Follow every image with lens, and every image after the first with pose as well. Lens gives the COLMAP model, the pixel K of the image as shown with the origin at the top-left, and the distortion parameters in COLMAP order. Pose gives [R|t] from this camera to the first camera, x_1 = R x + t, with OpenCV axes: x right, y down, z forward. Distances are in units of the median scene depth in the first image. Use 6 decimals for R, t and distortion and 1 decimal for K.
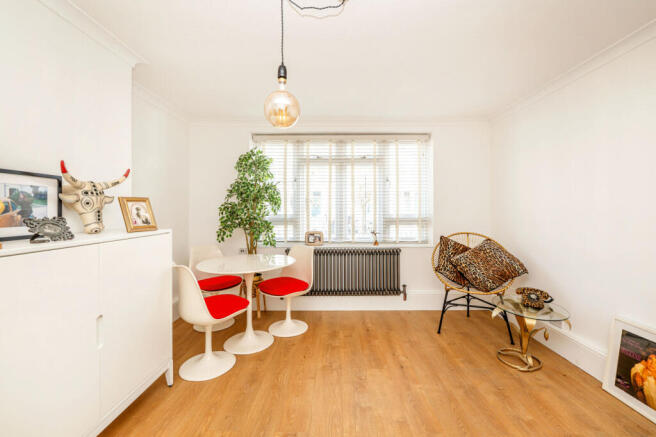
lens RADIAL K [[265.2, 0, 332.0], [0, 265.2, 212.7], [0, 0, 1]] dist [-0.000989, -0.000086]
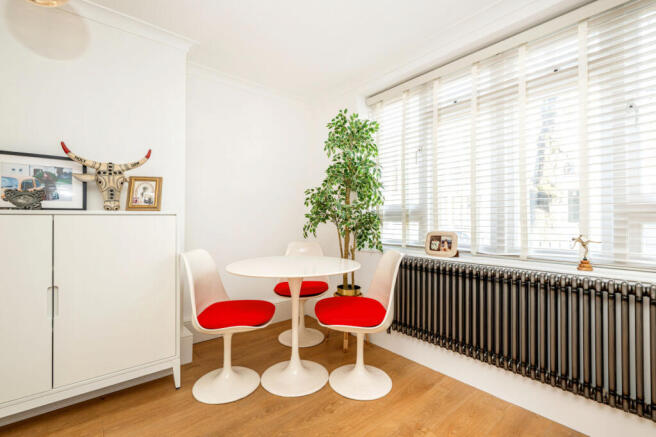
lens RADIAL K [[287.1, 0, 328.0], [0, 287.1, 218.5], [0, 0, 1]] dist [-0.001827, -0.000183]
pose [[0.653486, -0.001878, -0.756937, 0.300119], [-0.007103, 0.999938, -0.008613, 0.061179], [0.756906, 0.011005, 0.653432, 0.503195]]
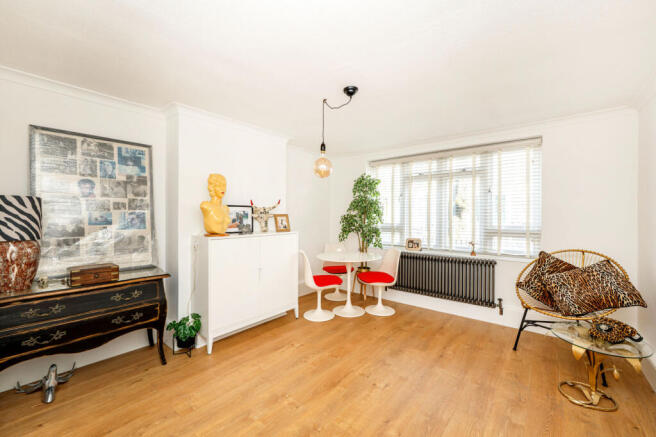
lens RADIAL K [[260.5, 0, 328.0], [0, 260.5, 218.5], [0, 0, 1]] dist [0.001152, -0.000028]
pose [[0.779052, 0.010667, -0.626869, 0.444769], [-0.009788, 0.999940, 0.004852, -0.024141], [0.626883, 0.002356, 0.779110, -0.168523]]
